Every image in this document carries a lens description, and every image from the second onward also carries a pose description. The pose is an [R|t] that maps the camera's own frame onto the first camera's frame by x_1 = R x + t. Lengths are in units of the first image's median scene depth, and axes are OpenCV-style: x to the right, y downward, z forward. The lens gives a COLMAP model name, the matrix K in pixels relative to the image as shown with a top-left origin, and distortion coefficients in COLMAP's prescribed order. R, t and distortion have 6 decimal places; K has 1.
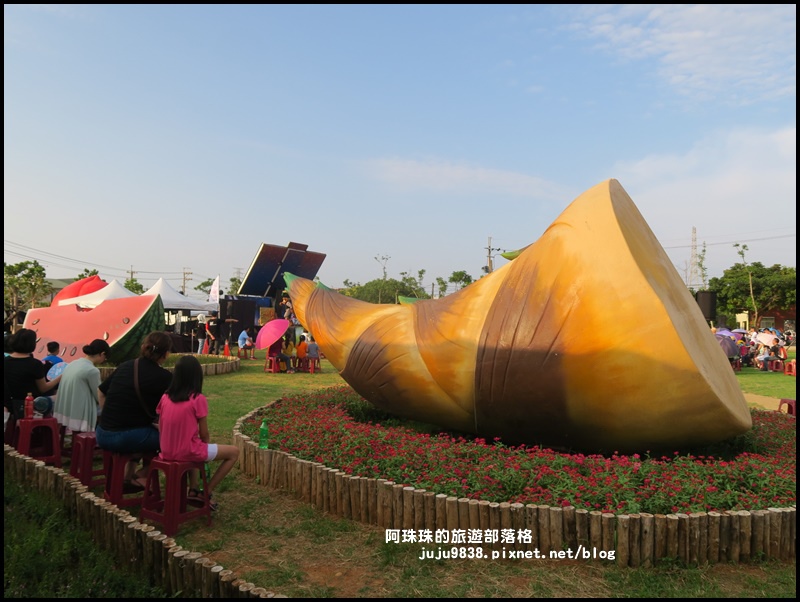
lens RADIAL K [[606.9, 0, 400.0], [0, 606.9, 301.0], [0, 0, 1]] dist [-0.042701, -0.001436]
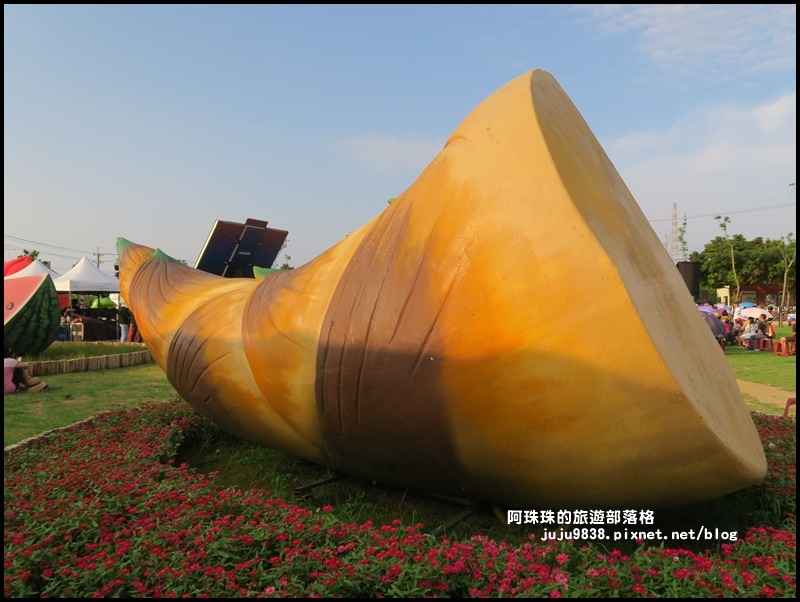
lens RADIAL K [[606.9, 0, 400.0], [0, 606.9, 301.0], [0, 0, 1]] dist [-0.042701, -0.001436]
pose [[0.999539, -0.014702, 0.026571, 0.152371], [0.013797, 0.999330, 0.033902, 0.010196], [-0.027051, -0.033520, 0.999072, 0.308214]]
